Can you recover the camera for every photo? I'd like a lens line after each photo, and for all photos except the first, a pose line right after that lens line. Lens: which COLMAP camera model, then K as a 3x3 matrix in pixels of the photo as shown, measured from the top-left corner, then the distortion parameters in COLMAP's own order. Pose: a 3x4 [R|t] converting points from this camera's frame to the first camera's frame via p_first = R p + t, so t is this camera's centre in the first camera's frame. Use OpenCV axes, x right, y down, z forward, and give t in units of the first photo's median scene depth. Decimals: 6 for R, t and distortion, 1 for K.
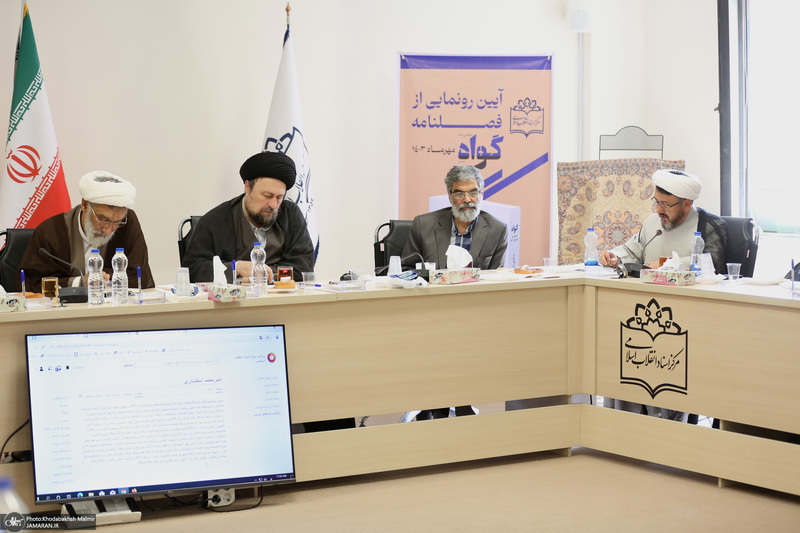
lens RADIAL K [[1616.4, 0, 398.1], [0, 1616.4, 268.7], [0, 0, 1]] dist [-0.303961, 0.000000]
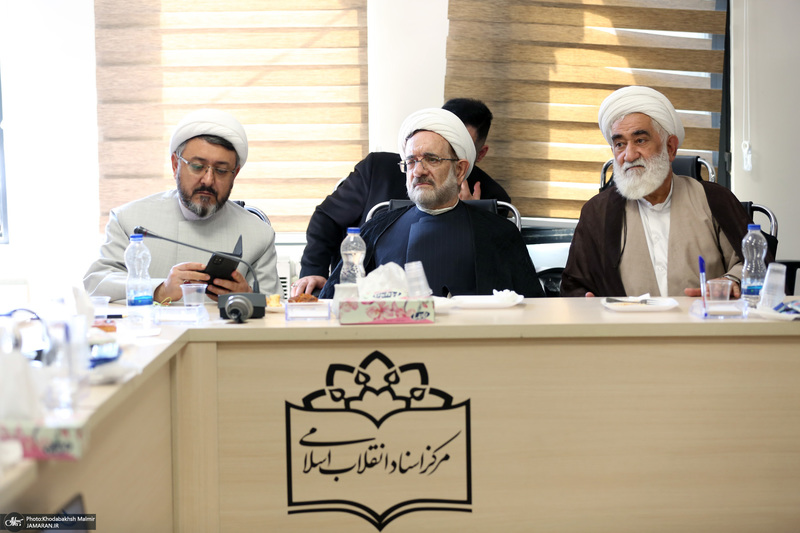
lens RADIAL K [[2446.7, 0, 400.1], [0, 2446.7, 264.6], [0, 0, 1]] dist [-0.475557, 0.000000]
pose [[0.557364, -0.065724, 0.827663, -0.528192], [0.073241, 0.996868, 0.029839, -0.035315], [-0.827031, 0.043988, 0.560432, 0.518702]]
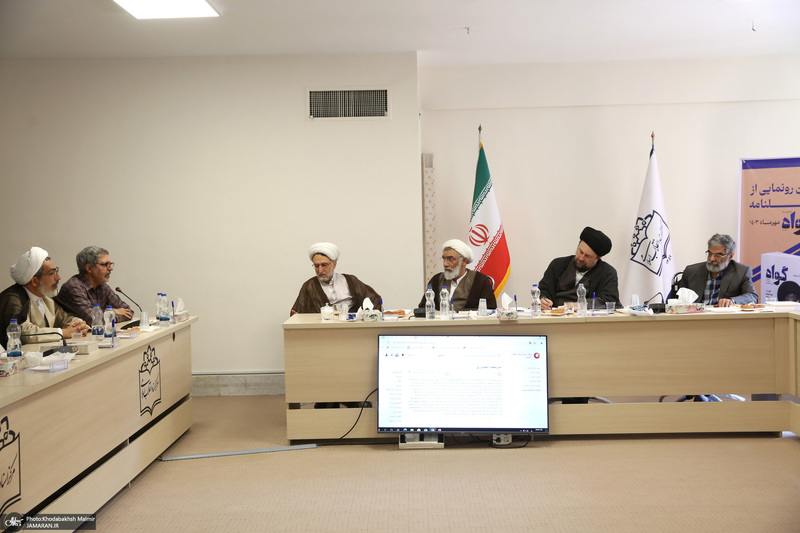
lens RADIAL K [[922.9, 0, 397.6], [0, 922.9, 267.9], [0, 0, 1]] dist [0.025583, 0.000000]
pose [[0.836052, 0.008436, -0.548586, 0.290502], [-0.021191, 0.999632, -0.016924, -0.013405], [0.548241, 0.025775, 0.835923, 0.130259]]
